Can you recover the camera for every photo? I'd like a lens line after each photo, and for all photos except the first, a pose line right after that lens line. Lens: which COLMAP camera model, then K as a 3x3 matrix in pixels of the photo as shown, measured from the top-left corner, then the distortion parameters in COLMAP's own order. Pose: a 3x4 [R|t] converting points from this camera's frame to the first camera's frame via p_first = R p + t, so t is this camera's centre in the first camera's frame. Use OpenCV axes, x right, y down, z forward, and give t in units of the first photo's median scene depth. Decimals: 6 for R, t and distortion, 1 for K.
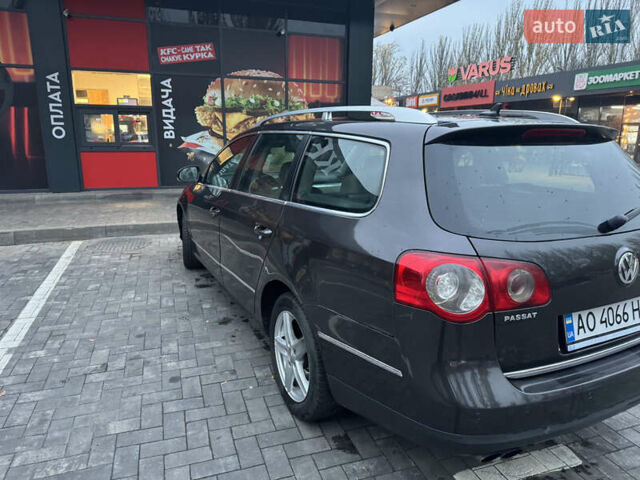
lens RADIAL K [[450.6, 0, 317.4], [0, 450.6, 239.0], [0, 0, 1]] dist [0.035124, -0.045456]
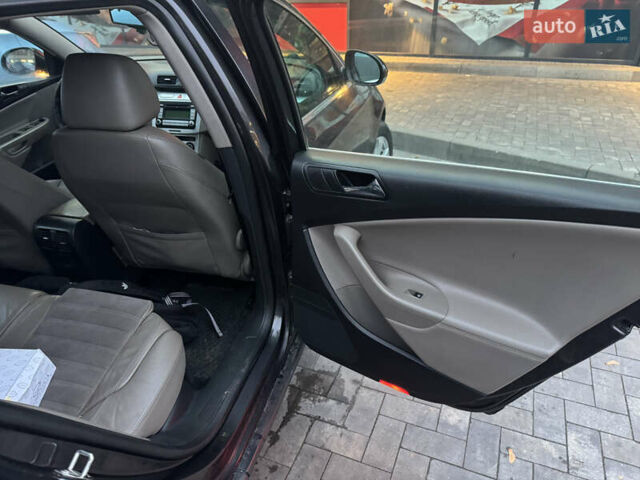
lens RADIAL K [[453.4, 0, 319.9], [0, 453.4, 238.2], [0, 0, 1]] dist [0.023430, -0.027535]
pose [[0.749862, 0.303449, -0.587899, 0.207516], [-0.113482, 0.934435, 0.337571, -0.080310], [0.651789, -0.186416, 0.735133, 0.344672]]
